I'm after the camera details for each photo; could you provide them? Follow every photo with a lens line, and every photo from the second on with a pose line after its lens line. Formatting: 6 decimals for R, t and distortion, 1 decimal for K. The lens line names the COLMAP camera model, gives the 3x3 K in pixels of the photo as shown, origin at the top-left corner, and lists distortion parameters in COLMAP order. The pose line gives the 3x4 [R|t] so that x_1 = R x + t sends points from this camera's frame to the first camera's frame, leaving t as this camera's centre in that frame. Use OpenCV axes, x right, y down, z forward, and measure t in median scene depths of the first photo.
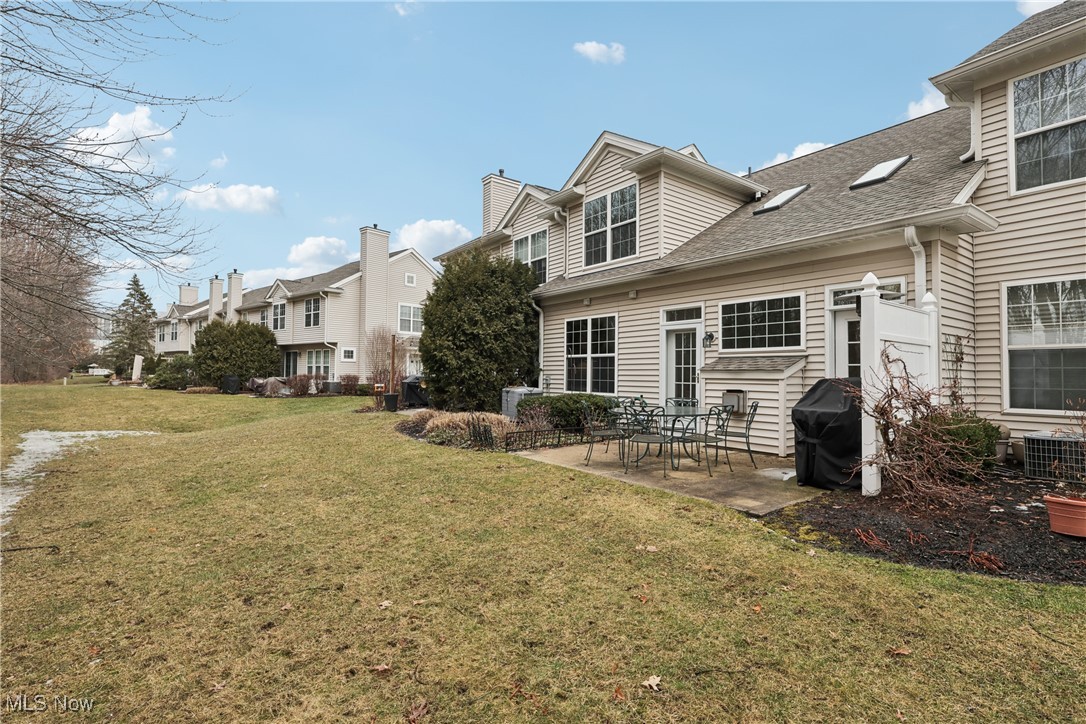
lens RADIAL K [[514.1, 0, 545.9], [0, 514.1, 363.3], [0, 0, 1]] dist [0.001996, 0.000211]
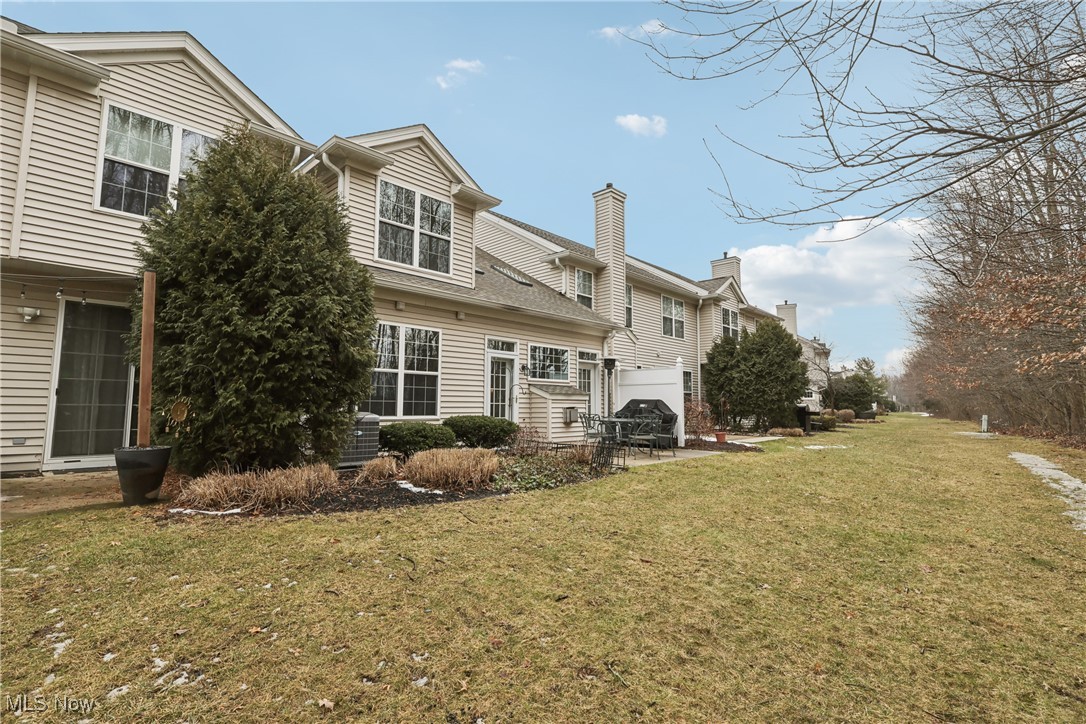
lens RADIAL K [[514.1, 0, 554.0], [0, 514.1, 355.2], [0, 0, 1]] dist [0.001996, 0.000211]
pose [[-0.195477, 0.072222, 0.978045, -0.814048], [-0.039890, 0.995874, -0.081512, 0.017559], [-0.979897, -0.054948, -0.191789, 0.965387]]
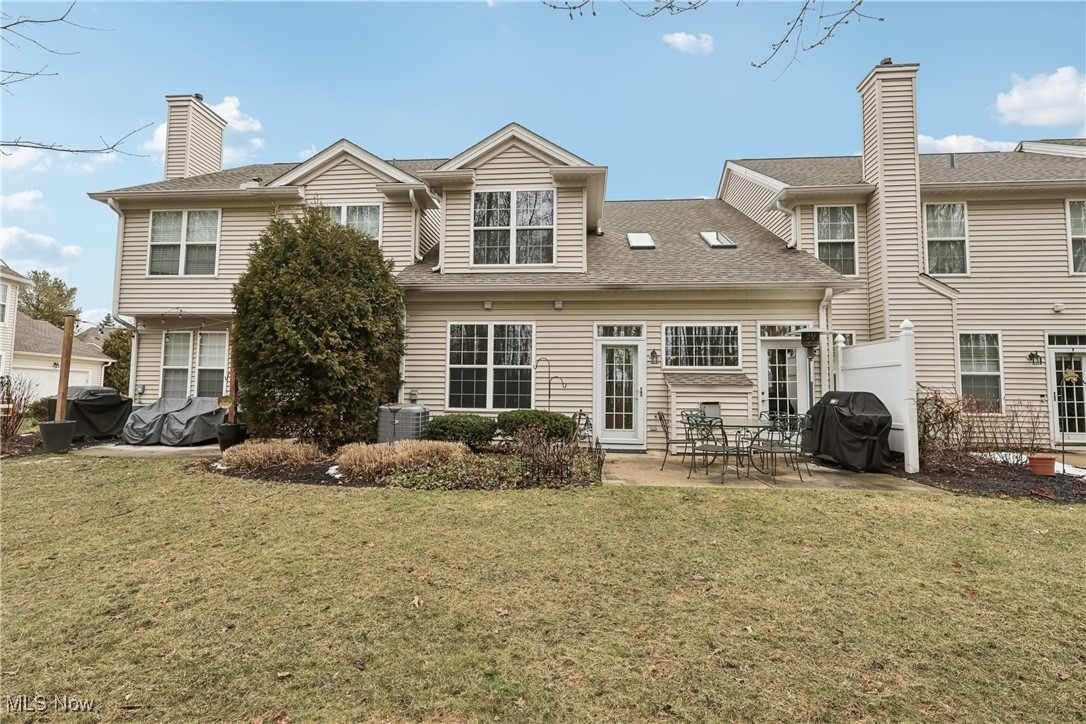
lens RADIAL K [[514.1, 0, 548.7], [0, 514.1, 364.3], [0, 0, 1]] dist [0.001996, 0.000211]
pose [[0.669044, 0.041673, 0.742054, -0.524129], [-0.019793, 0.999072, -0.038261, 0.013401], [-0.742959, 0.010911, 0.669247, 0.357022]]
